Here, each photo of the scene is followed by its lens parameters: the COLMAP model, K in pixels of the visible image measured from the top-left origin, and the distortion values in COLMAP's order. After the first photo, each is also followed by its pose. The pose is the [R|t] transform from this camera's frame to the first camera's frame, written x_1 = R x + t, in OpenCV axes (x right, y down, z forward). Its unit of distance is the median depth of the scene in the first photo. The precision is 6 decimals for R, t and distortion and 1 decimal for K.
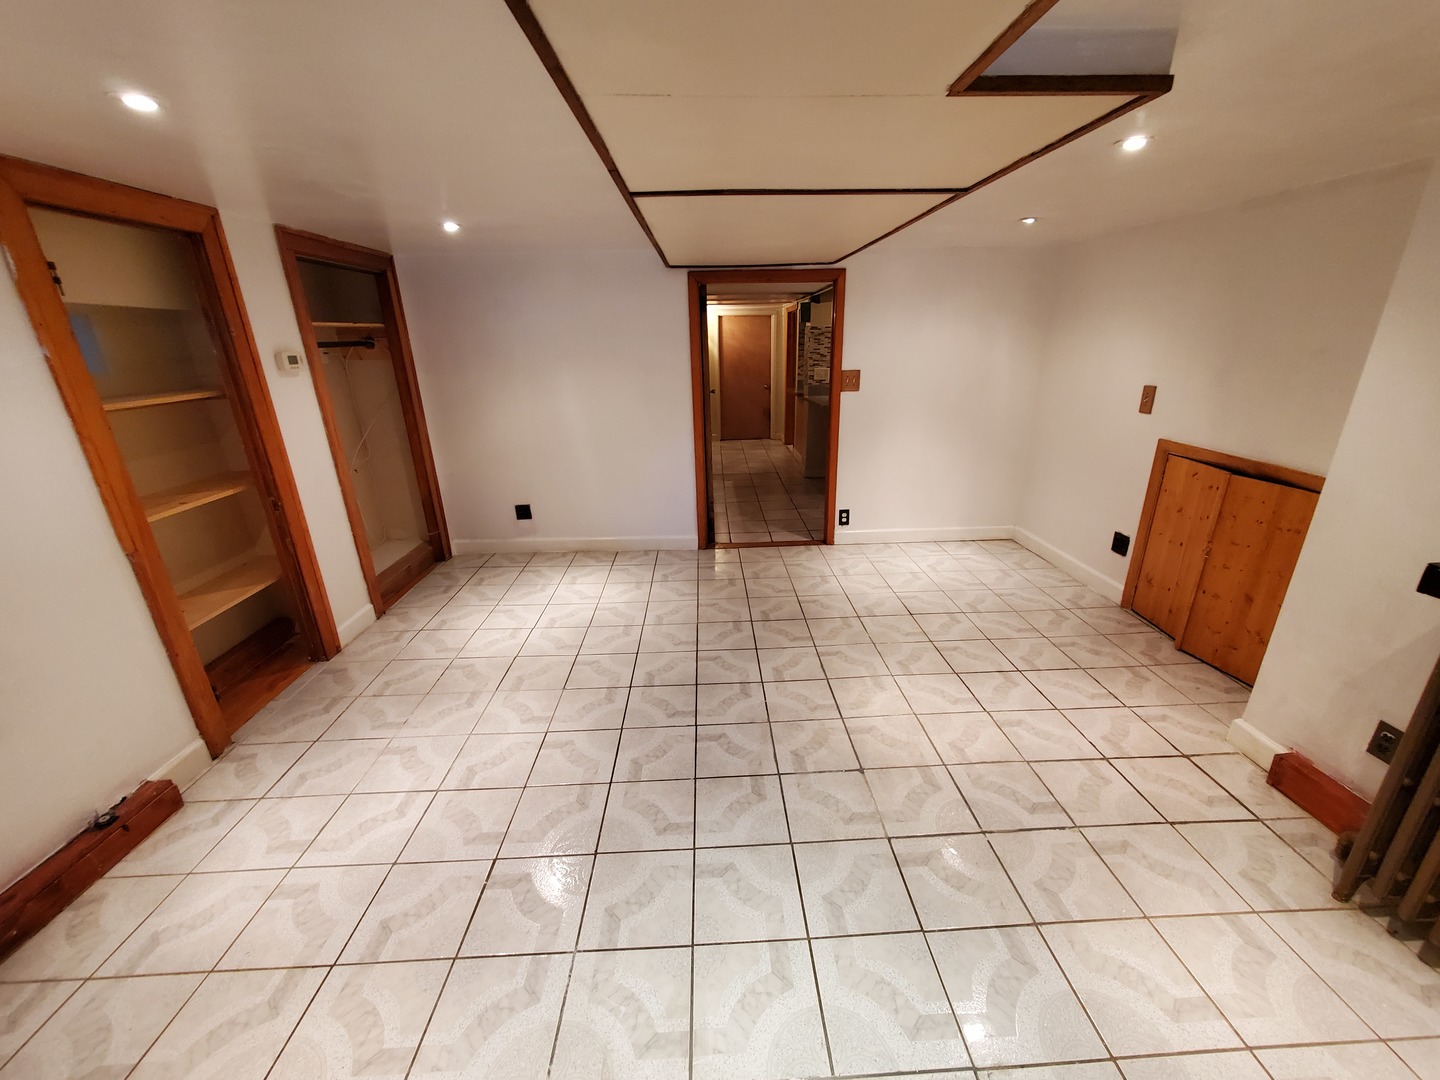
lens RADIAL K [[566.3, 0, 723.3], [0, 566.3, 544.8], [0, 0, 1]] dist [-0.001033, -0.000423]
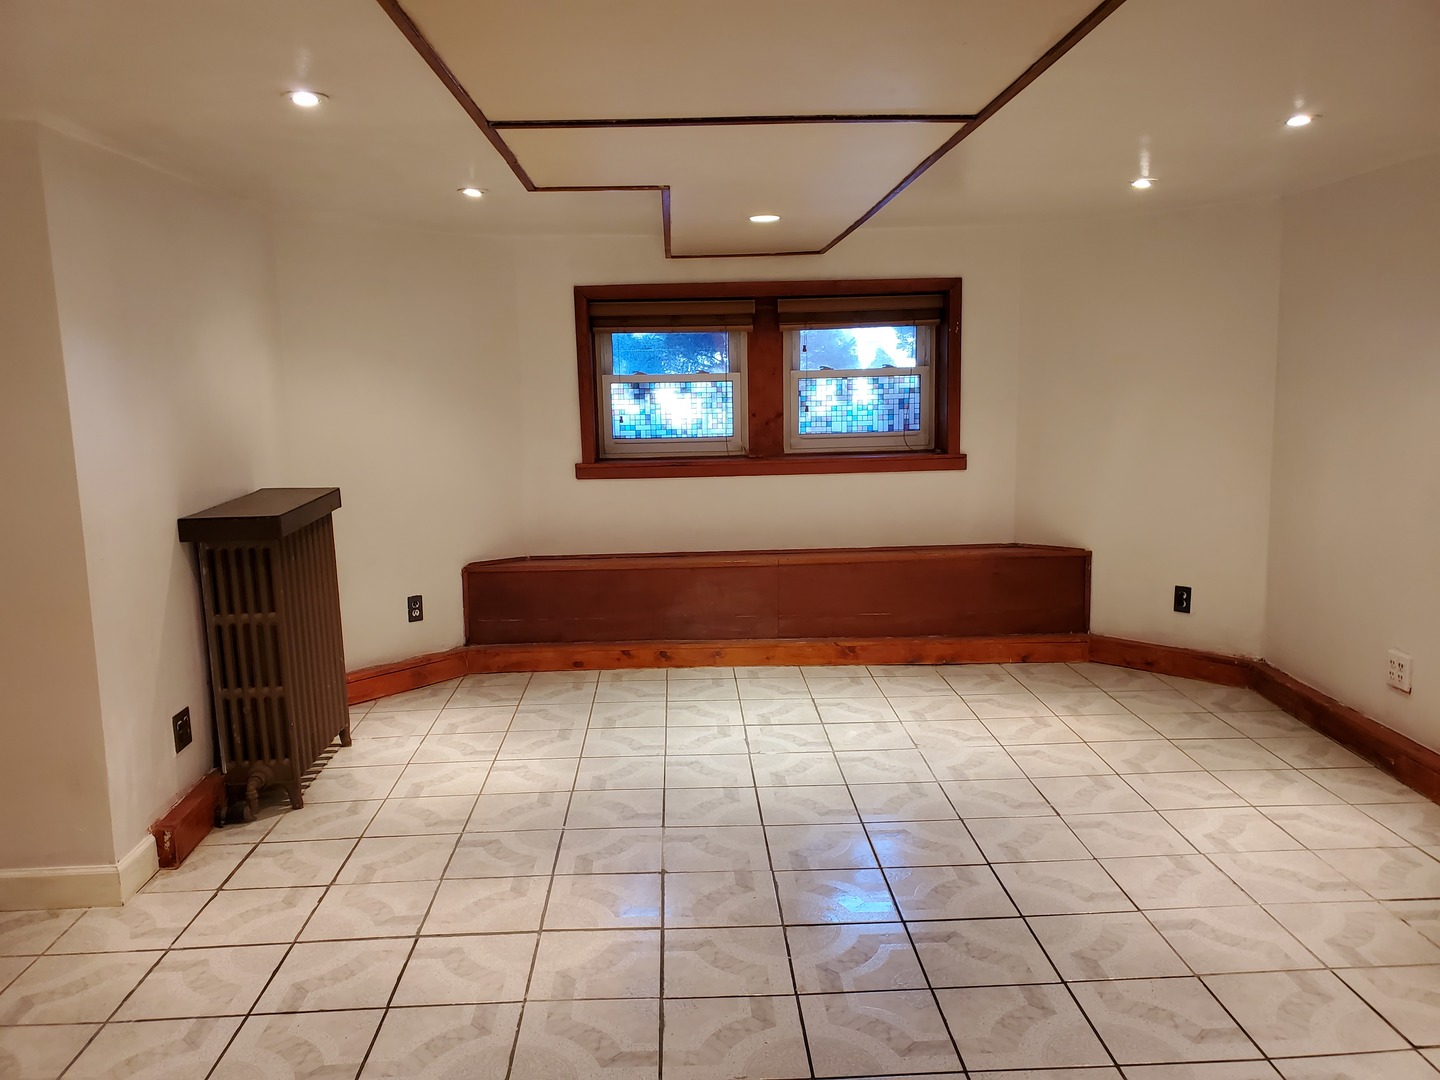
lens RADIAL K [[1126.9, 0, 720.8], [0, 1126.9, 541.7], [0, 0, 1]] dist [0.034219, -0.013287]
pose [[-0.999228, 0.039091, -0.003877, 0.142911], [0.032337, 0.874577, 0.483808, -0.663842], [0.022303, 0.483309, -0.875166, 1.940454]]
